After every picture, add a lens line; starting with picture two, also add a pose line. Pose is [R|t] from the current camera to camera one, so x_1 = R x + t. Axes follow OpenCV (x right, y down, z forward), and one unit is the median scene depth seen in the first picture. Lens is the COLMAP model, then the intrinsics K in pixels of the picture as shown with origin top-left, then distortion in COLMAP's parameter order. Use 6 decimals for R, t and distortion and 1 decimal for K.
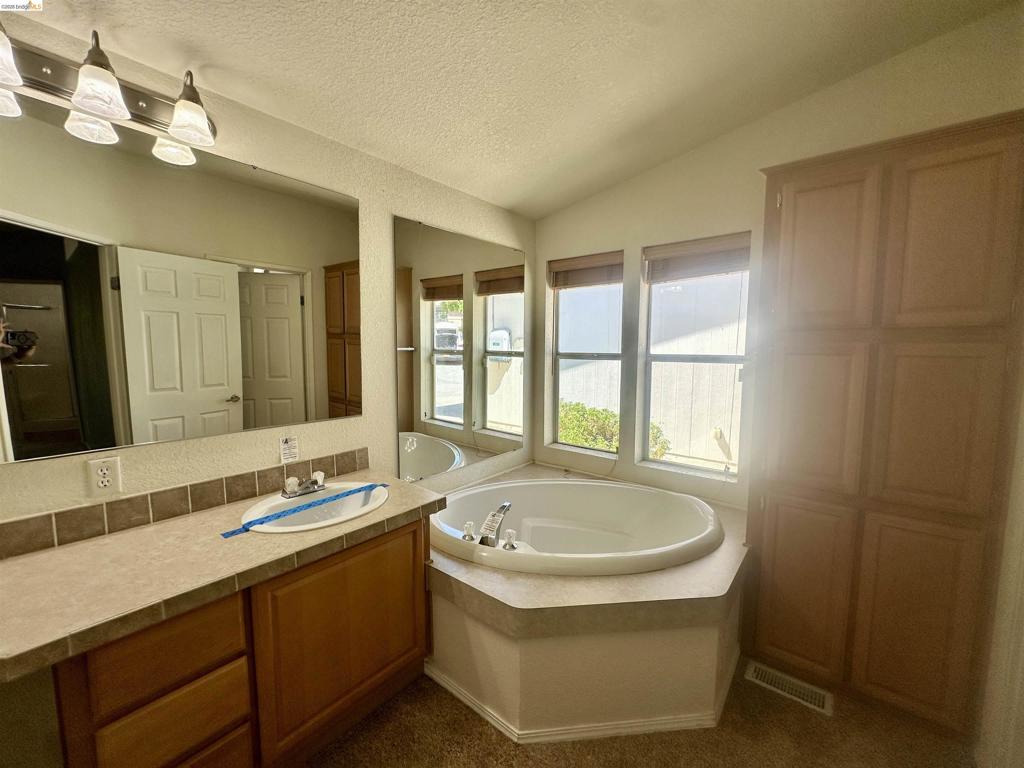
lens RADIAL K [[407.8, 0, 519.6], [0, 407.8, 381.8], [0, 0, 1]] dist [-0.002652, -0.000114]
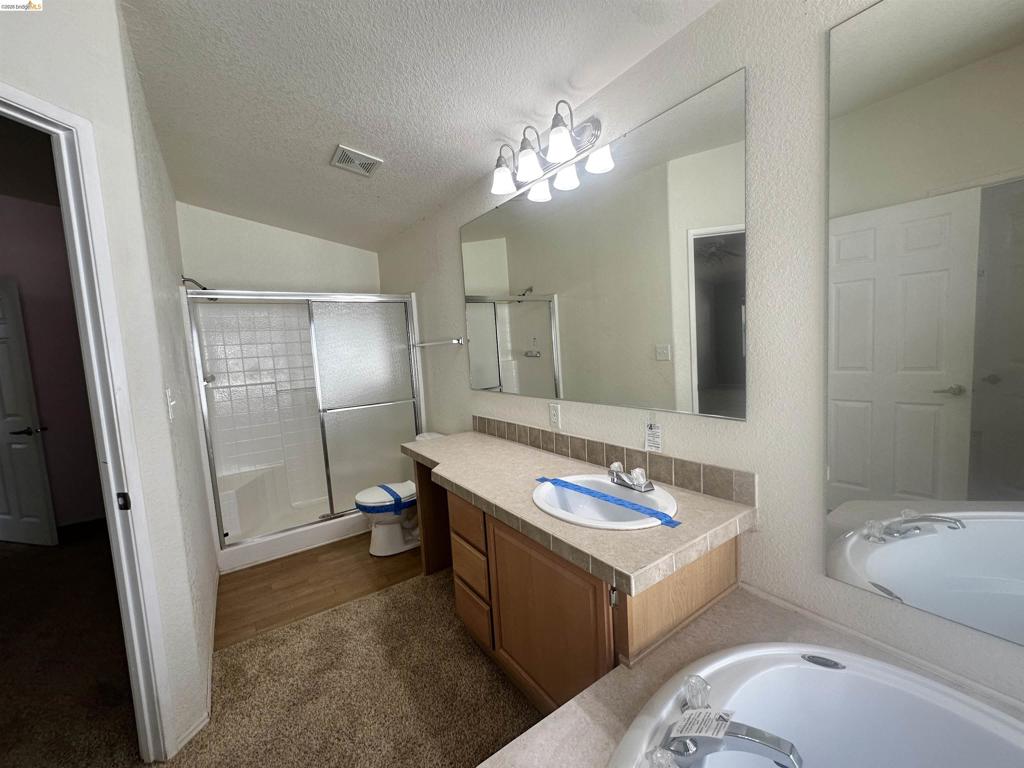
lens RADIAL K [[407.8, 0, 518.6], [0, 407.8, 387.1], [0, 0, 1]] dist [-0.002652, -0.000114]
pose [[-0.276479, 0.103091, -0.955475, 0.376846], [-0.032909, 0.992631, 0.116622, -0.039181], [0.960456, 0.063687, -0.271049, 1.002172]]
